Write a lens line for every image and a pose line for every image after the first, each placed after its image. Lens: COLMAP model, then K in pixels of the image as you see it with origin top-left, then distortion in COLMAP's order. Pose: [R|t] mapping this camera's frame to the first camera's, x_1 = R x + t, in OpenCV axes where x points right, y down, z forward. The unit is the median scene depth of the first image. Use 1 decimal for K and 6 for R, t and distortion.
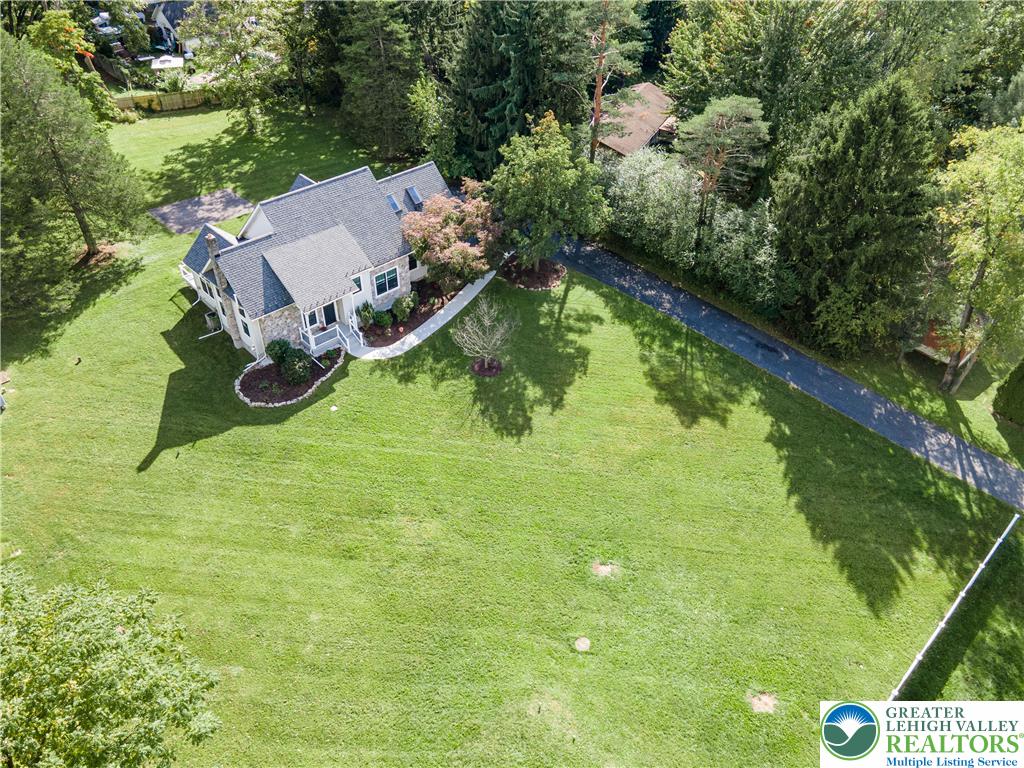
lens RADIAL K [[737.9, 0, 500.7], [0, 737.9, 381.1], [0, 0, 1]] dist [0.043715, 0.005478]
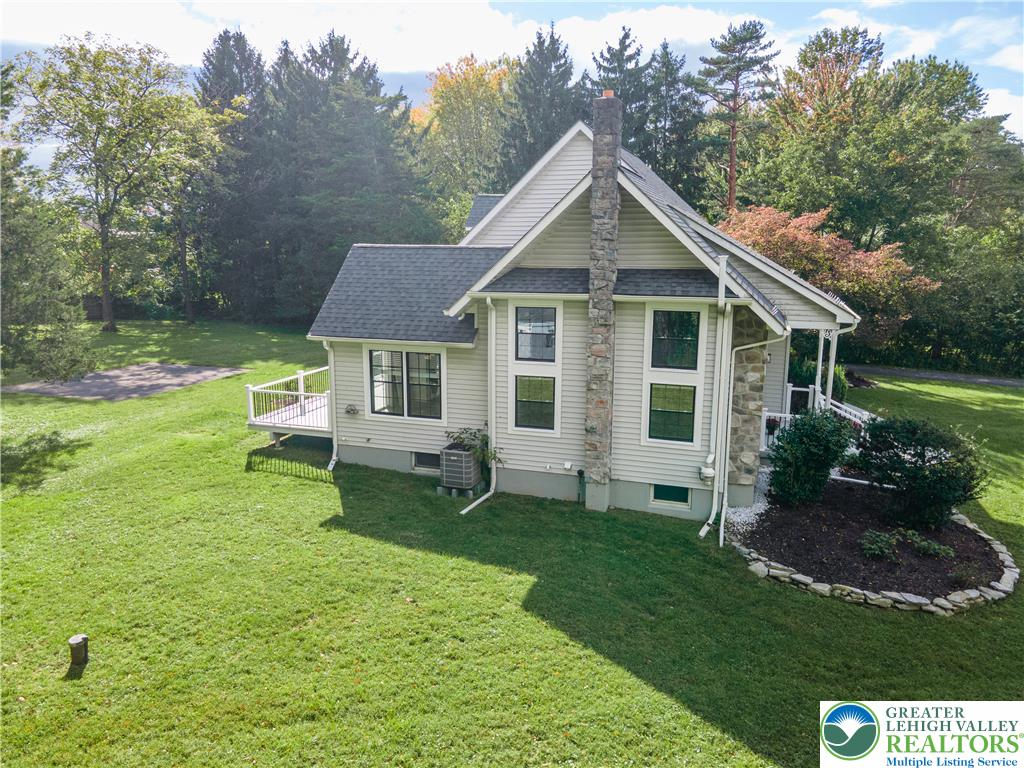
lens RADIAL K [[743.4, 0, 506.3], [0, 743.4, 379.8], [0, 0, 1]] dist [0.043305, 0.003085]
pose [[0.884447, -0.093720, 0.457132, -0.531887], [0.300761, 0.863493, -0.404873, 0.022564], [-0.356786, 0.495576, 0.791902, 0.746793]]
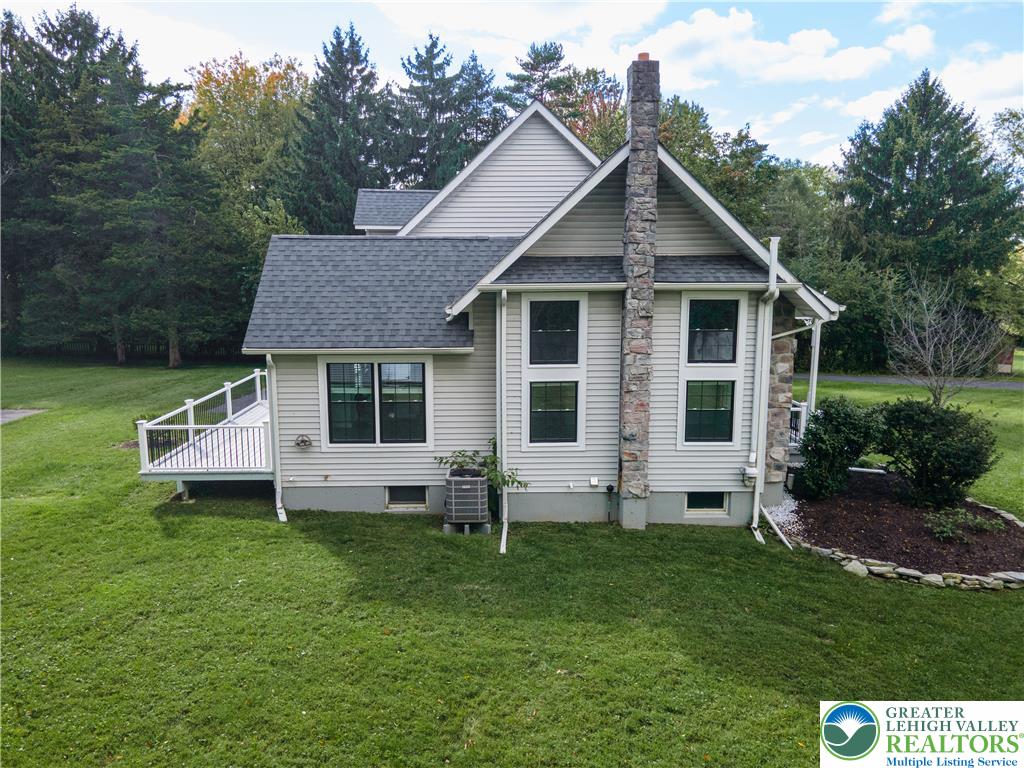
lens RADIAL K [[743.4, 0, 506.3], [0, 743.4, 379.8], [0, 0, 1]] dist [0.043305, 0.003085]
pose [[0.670201, -0.123279, 0.731869, -0.588081], [0.476876, 0.827141, -0.297367, -0.031942], [-0.568700, 0.548307, 0.613140, 0.836331]]
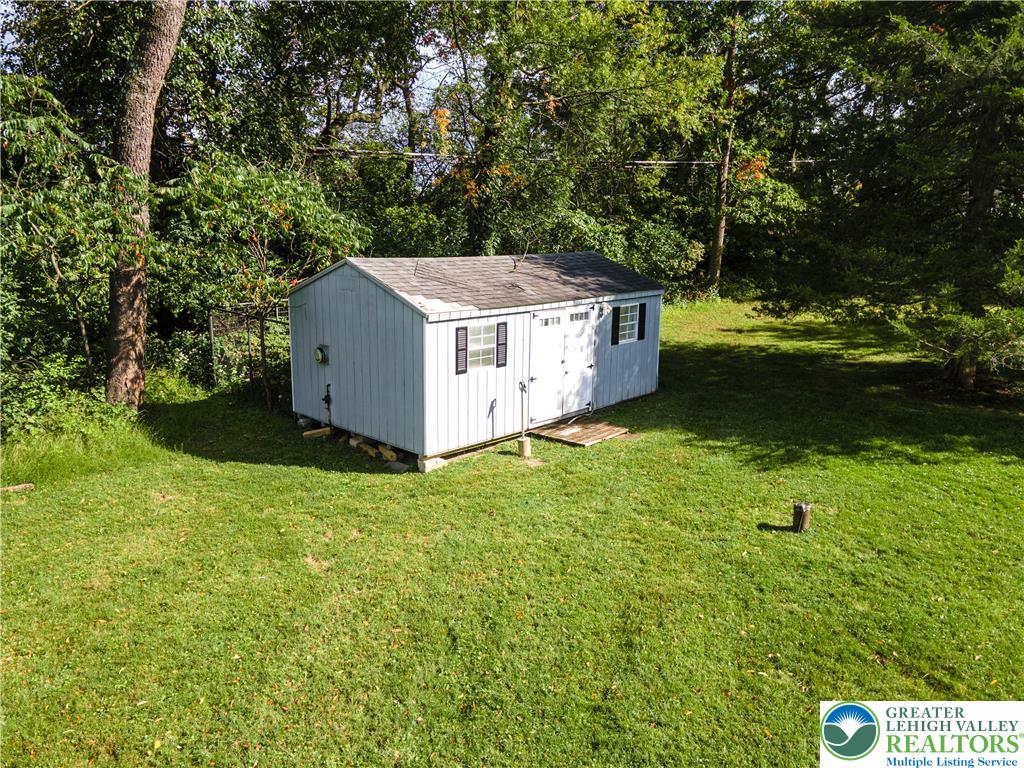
lens RADIAL K [[737.9, 0, 502.6], [0, 737.9, 383.8], [0, 0, 1]] dist [0.037472, -0.001738]
pose [[0.005206, 0.184928, -0.982738, -0.379899], [-0.630126, 0.763700, 0.140372, -0.033187], [0.776476, 0.618518, 0.120503, 0.877898]]
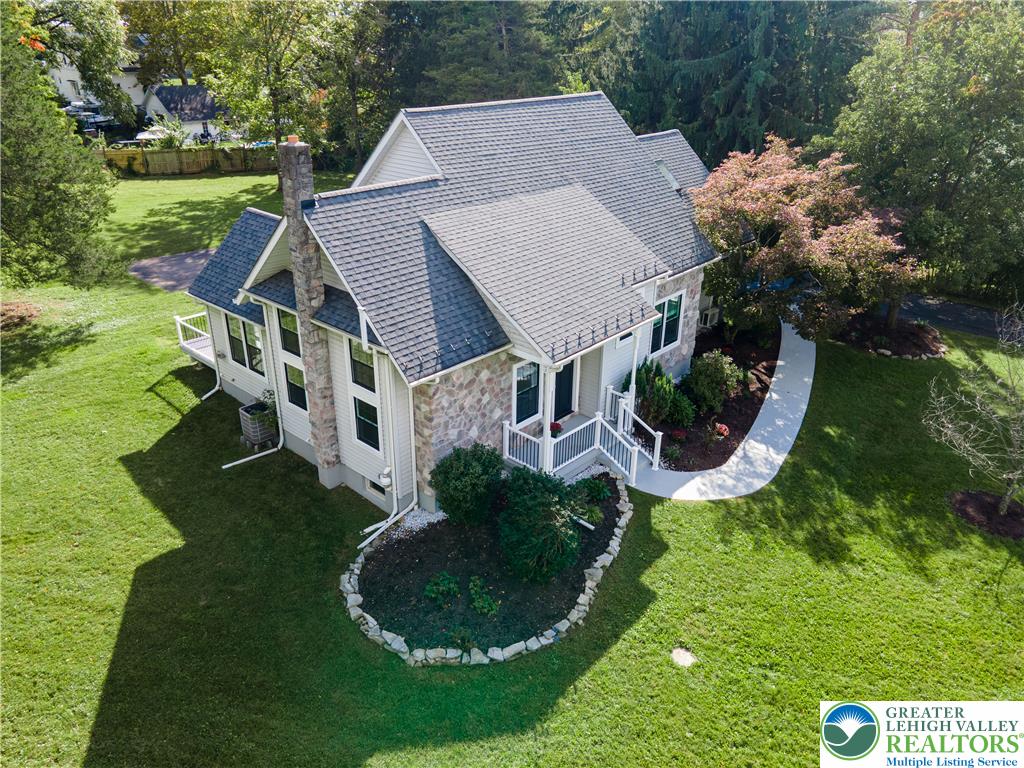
lens RADIAL K [[743.4, 0, 506.3], [0, 743.4, 379.8], [0, 0, 1]] dist [0.043305, 0.003085]
pose [[0.998078, -0.031792, 0.053191, -0.286528], [0.044013, 0.967933, -0.247322, -0.000231], [-0.043622, 0.249188, 0.967472, 0.627726]]
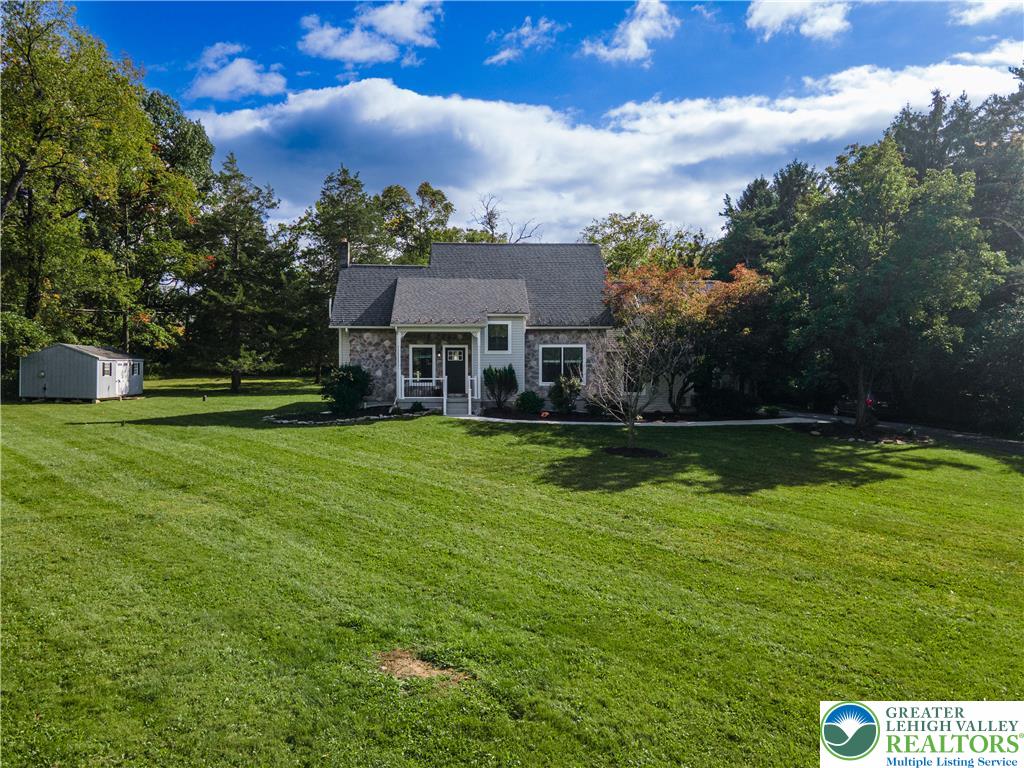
lens RADIAL K [[743.4, 0, 506.3], [0, 743.4, 379.8], [0, 0, 1]] dist [0.043305, 0.003085]
pose [[0.767404, -0.001663, -0.641162, 0.235336], [-0.399647, 0.780728, -0.480360, 0.217534], [0.501372, 0.624869, 0.598469, 0.634126]]
